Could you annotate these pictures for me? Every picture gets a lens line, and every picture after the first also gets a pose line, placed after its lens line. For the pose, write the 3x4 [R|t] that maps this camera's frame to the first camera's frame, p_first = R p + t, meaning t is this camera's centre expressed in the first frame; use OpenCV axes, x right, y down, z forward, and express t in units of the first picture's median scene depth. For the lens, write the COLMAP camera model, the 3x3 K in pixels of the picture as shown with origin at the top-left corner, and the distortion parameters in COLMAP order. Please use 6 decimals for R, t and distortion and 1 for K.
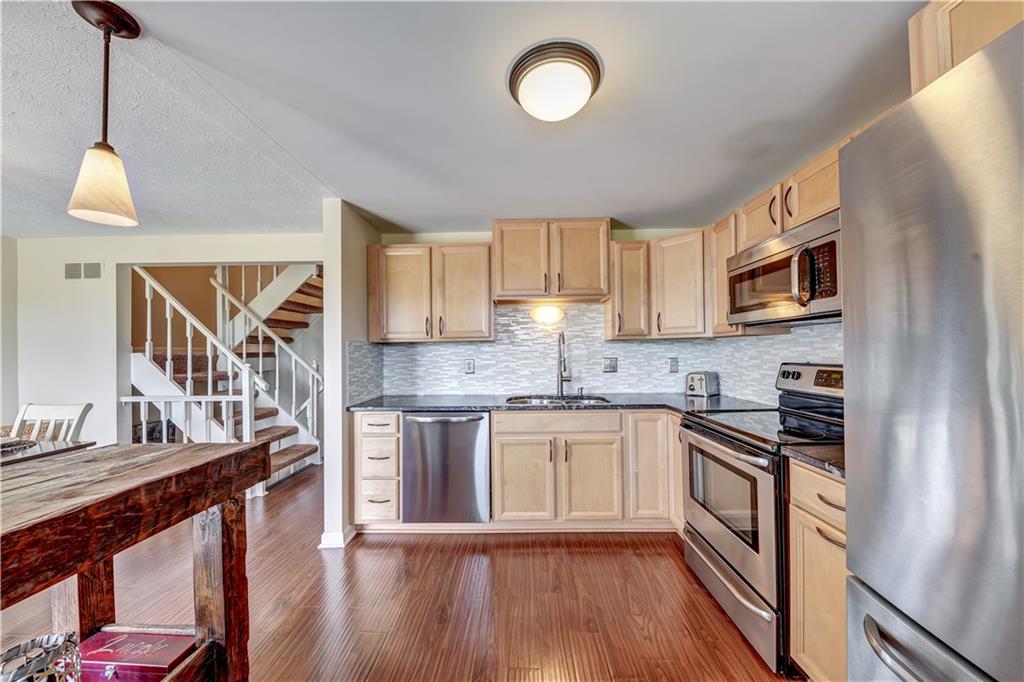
lens RADIAL K [[371.1, 0, 515.3], [0, 371.1, 346.1], [0, 0, 1]] dist [-0.000139, -0.000081]
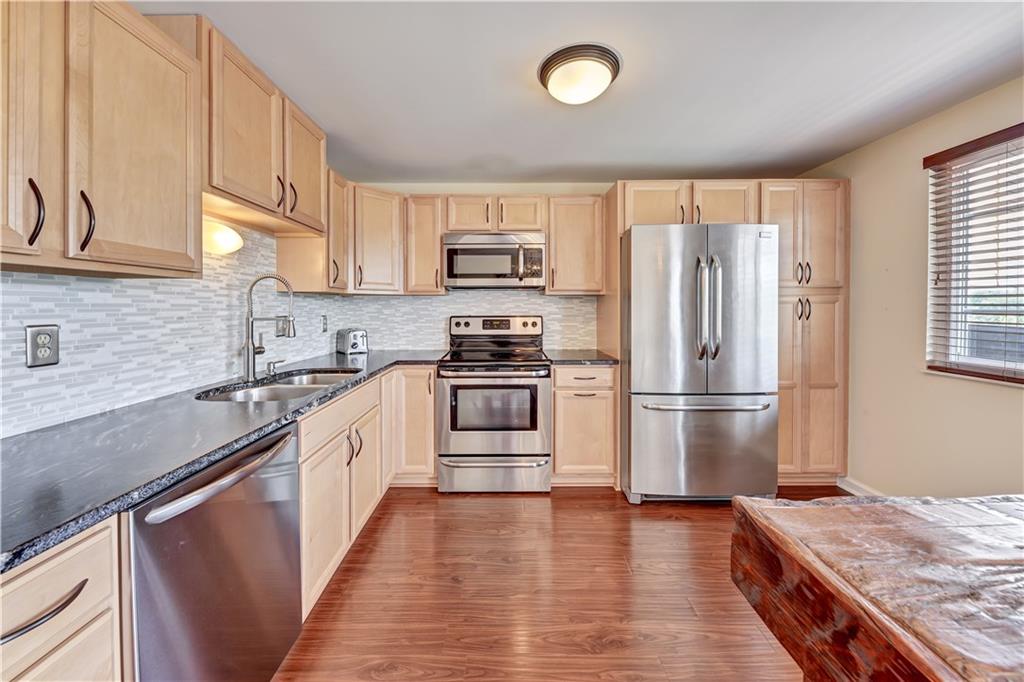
lens RADIAL K [[377.9, 0, 508.9], [0, 377.9, 311.7], [0, 0, 1]] dist [0.000266, -0.000013]
pose [[-0.045449, 0.001654, 0.998965, -0.475356], [-0.009923, 0.999949, -0.002107, 0.019308], [-0.998917, -0.010009, -0.045431, 0.568464]]
